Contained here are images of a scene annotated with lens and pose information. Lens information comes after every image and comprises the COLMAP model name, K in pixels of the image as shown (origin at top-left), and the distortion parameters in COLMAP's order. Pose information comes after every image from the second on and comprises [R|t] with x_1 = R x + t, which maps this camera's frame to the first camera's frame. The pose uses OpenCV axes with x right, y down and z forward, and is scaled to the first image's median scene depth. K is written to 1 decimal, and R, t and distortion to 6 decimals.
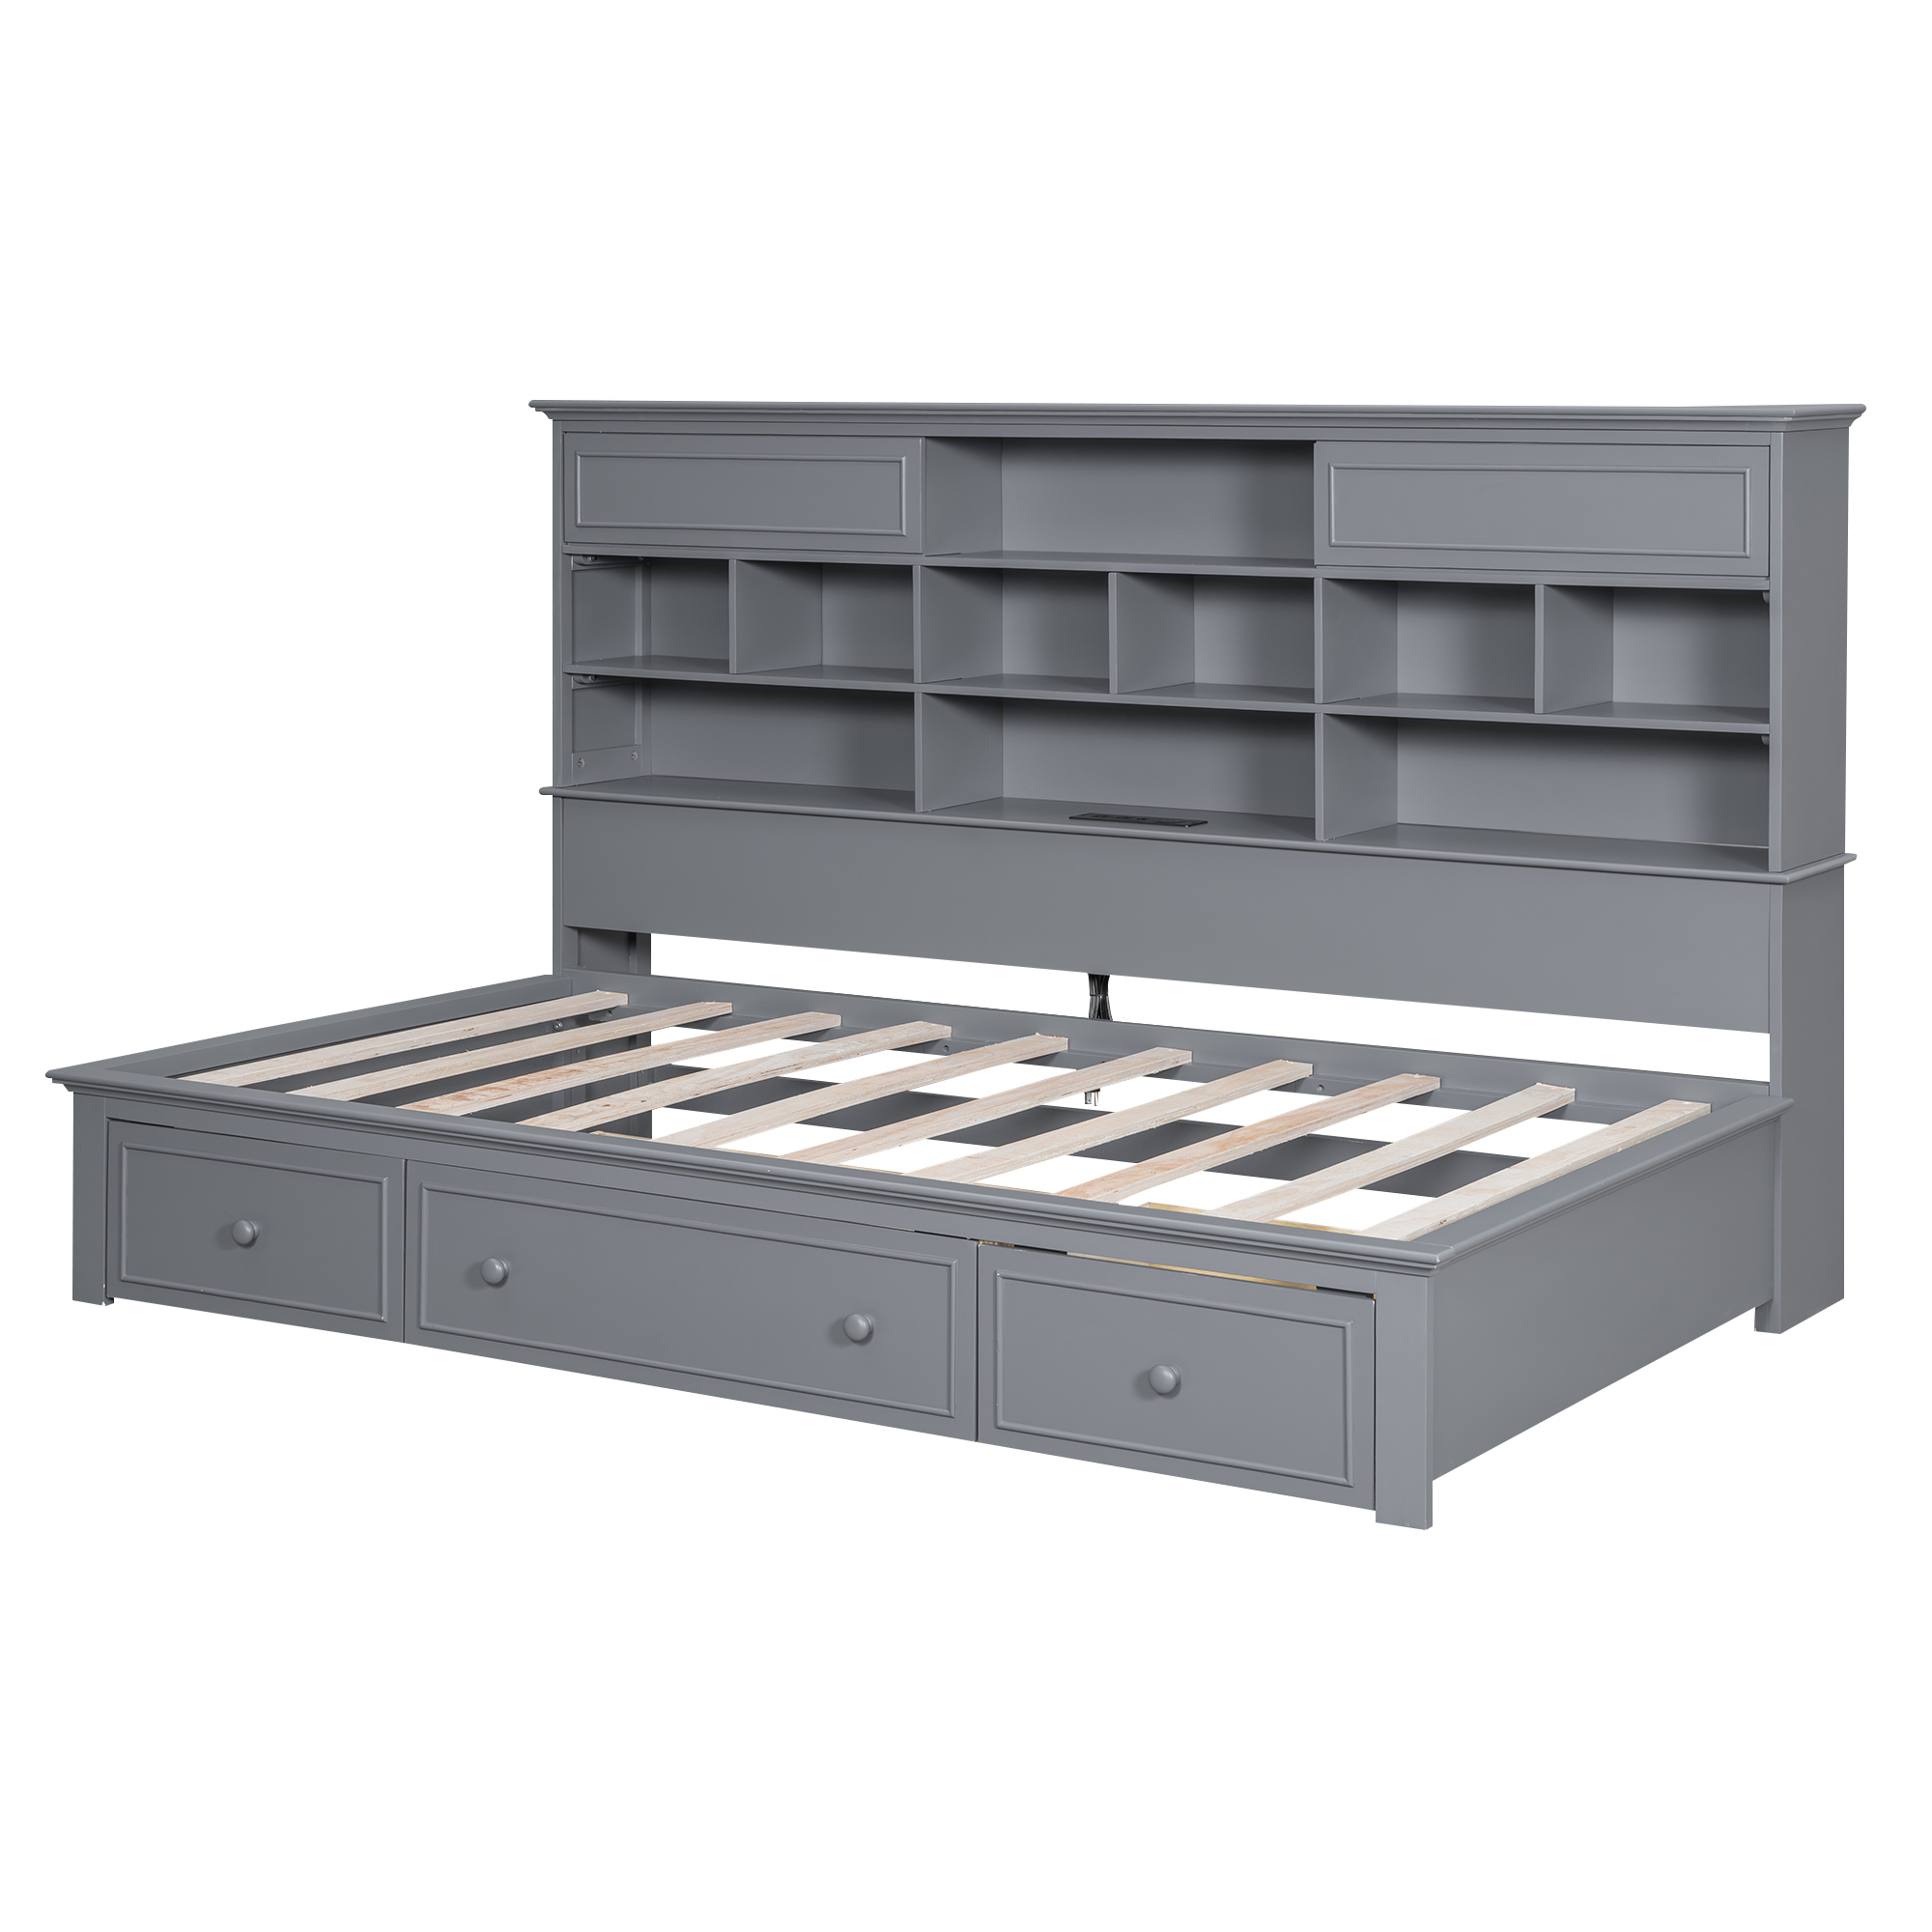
lens RADIAL K [[4087.1, 0, 905.6], [0, 4087.1, 963.5], [0, 0, 1]] dist [0.010074, -0.072805]
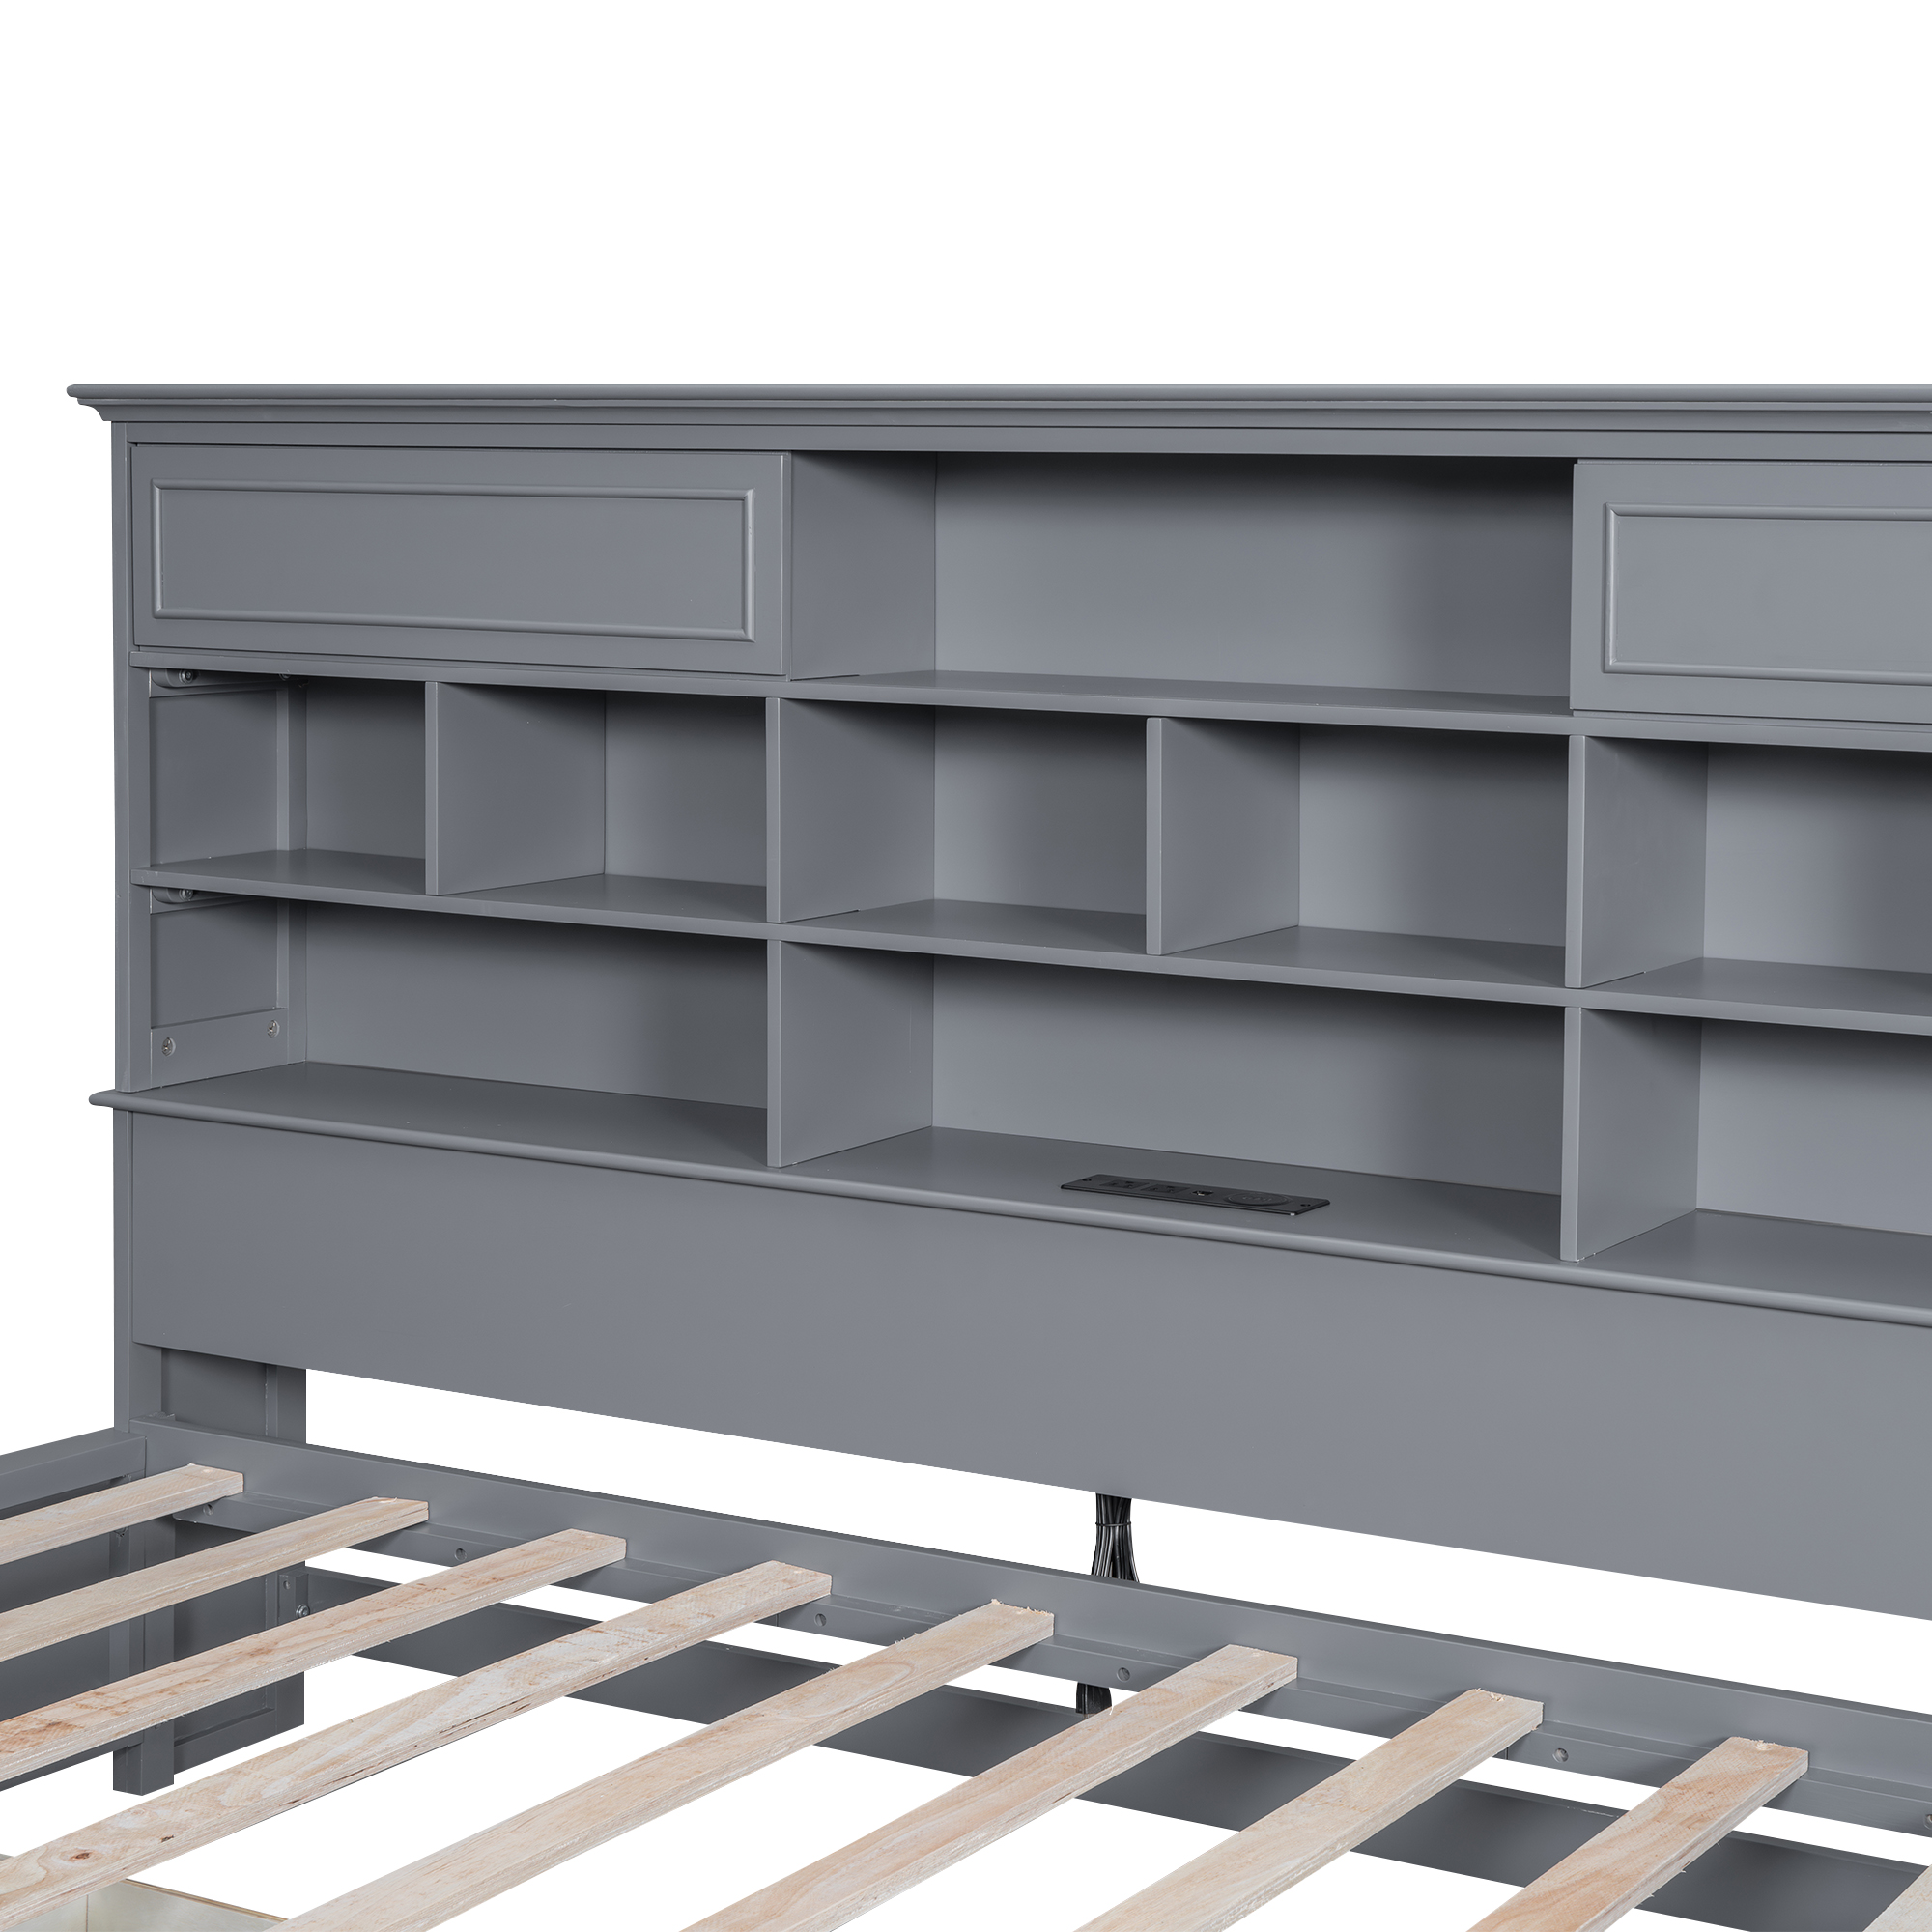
lens RADIAL K [[4087.1, 0, 905.6], [0, 4087.1, 963.5], [0, 0, 1]] dist [0.010074, -0.072805]
pose [[0.999788, 0.010611, 0.017644, 0.010495], [-0.010120, 0.999565, -0.027703, -0.048079], [-0.017930, 0.027518, 0.999460, 0.468100]]
